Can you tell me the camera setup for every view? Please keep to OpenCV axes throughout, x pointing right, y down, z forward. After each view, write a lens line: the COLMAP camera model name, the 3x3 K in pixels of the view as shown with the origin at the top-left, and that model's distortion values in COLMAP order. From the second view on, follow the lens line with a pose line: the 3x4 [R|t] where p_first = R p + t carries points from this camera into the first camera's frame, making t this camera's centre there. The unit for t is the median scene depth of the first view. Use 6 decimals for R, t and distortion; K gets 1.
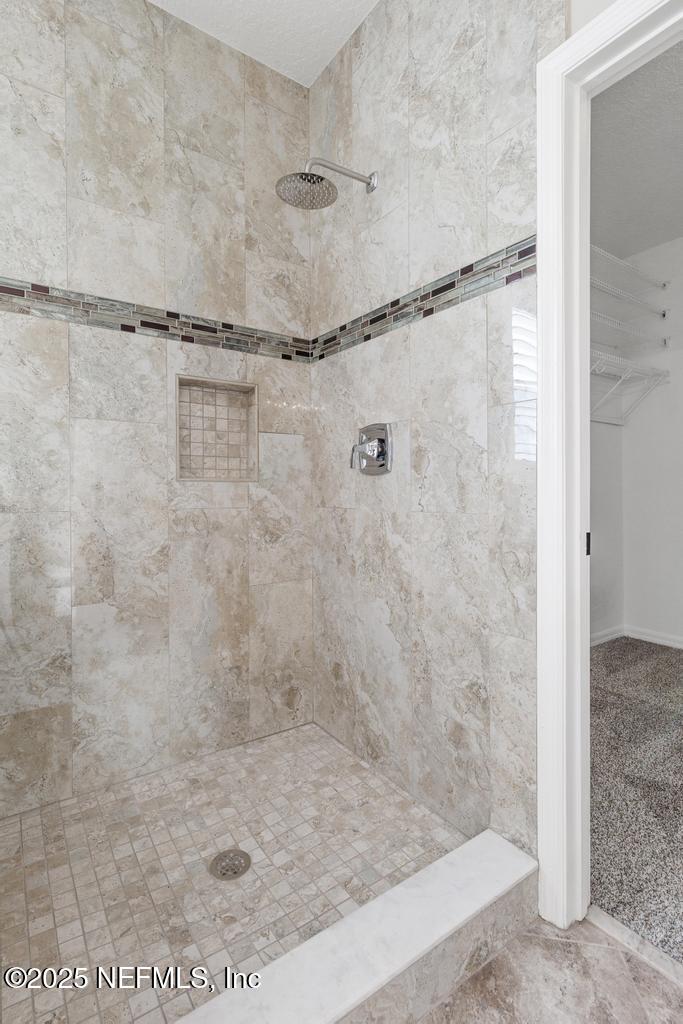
lens RADIAL K [[502.9, 0, 337.5], [0, 502.9, 493.8], [0, 0, 1]] dist [-0.000157, -0.000325]
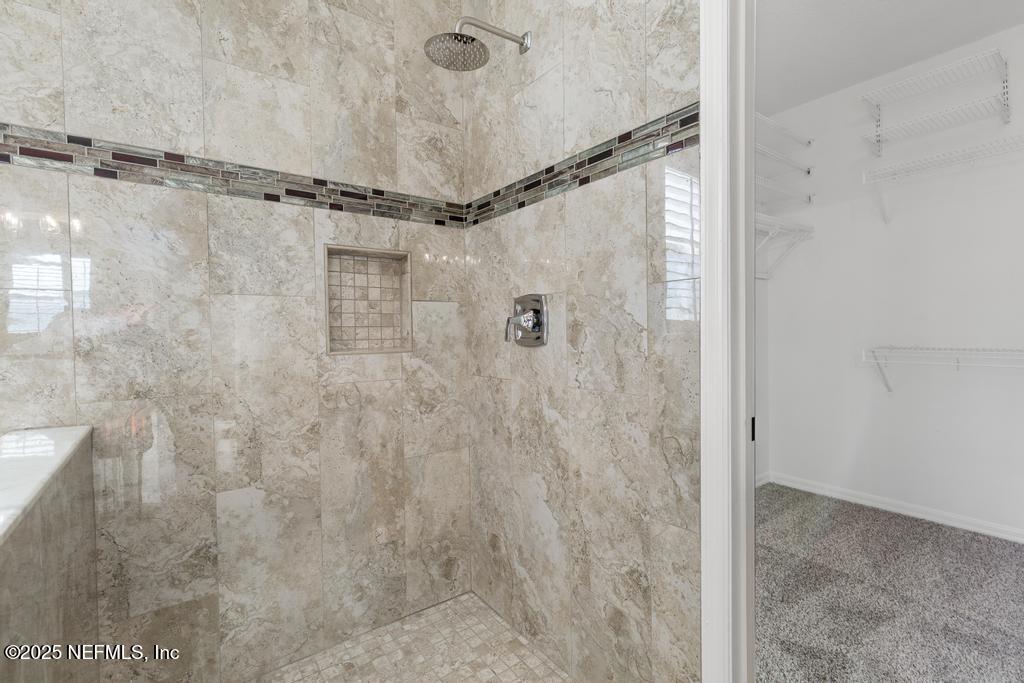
lens RADIAL K [[470.4, 0, 506.5], [0, 470.4, 349.2], [0, 0, 1]] dist [-0.000300, 0.000129]
pose [[0.999710, -0.011204, 0.021335, 0.008460], [0.010591, 0.999534, 0.028626, -0.063516], [-0.021646, -0.028392, 0.999362, 0.089554]]
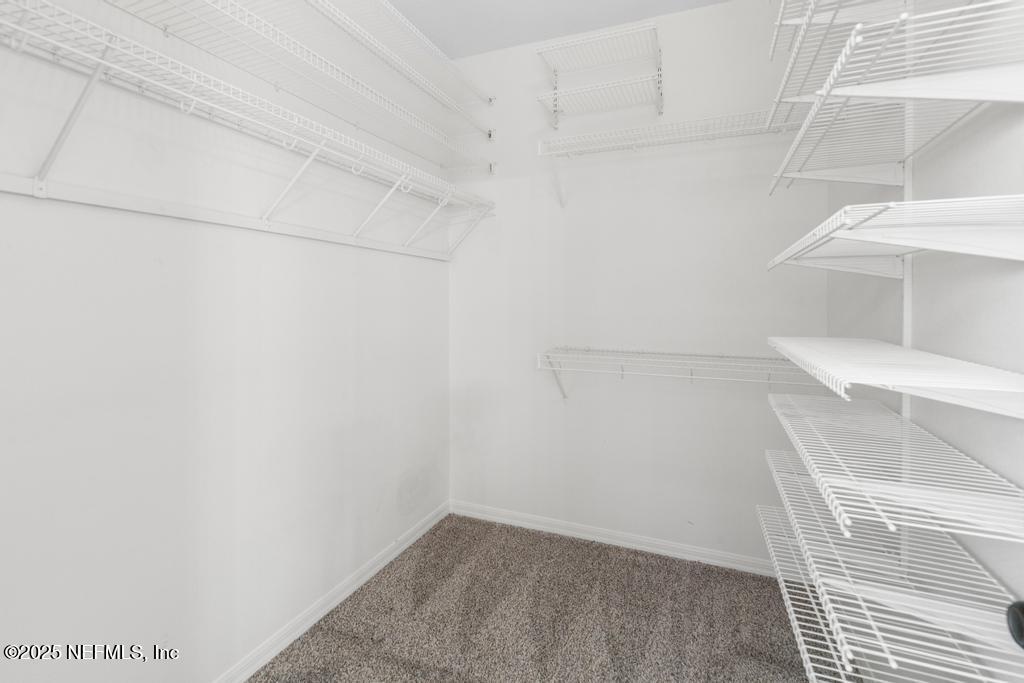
lens RADIAL K [[470.4, 0, 506.5], [0, 470.4, 349.2], [0, 0, 1]] dist [-0.000300, 0.000129]
pose [[0.850386, -0.050237, 0.523756, 0.570441], [0.005046, 0.996164, 0.087356, -0.148685], [-0.526135, -0.071643, 0.847378, 0.672174]]
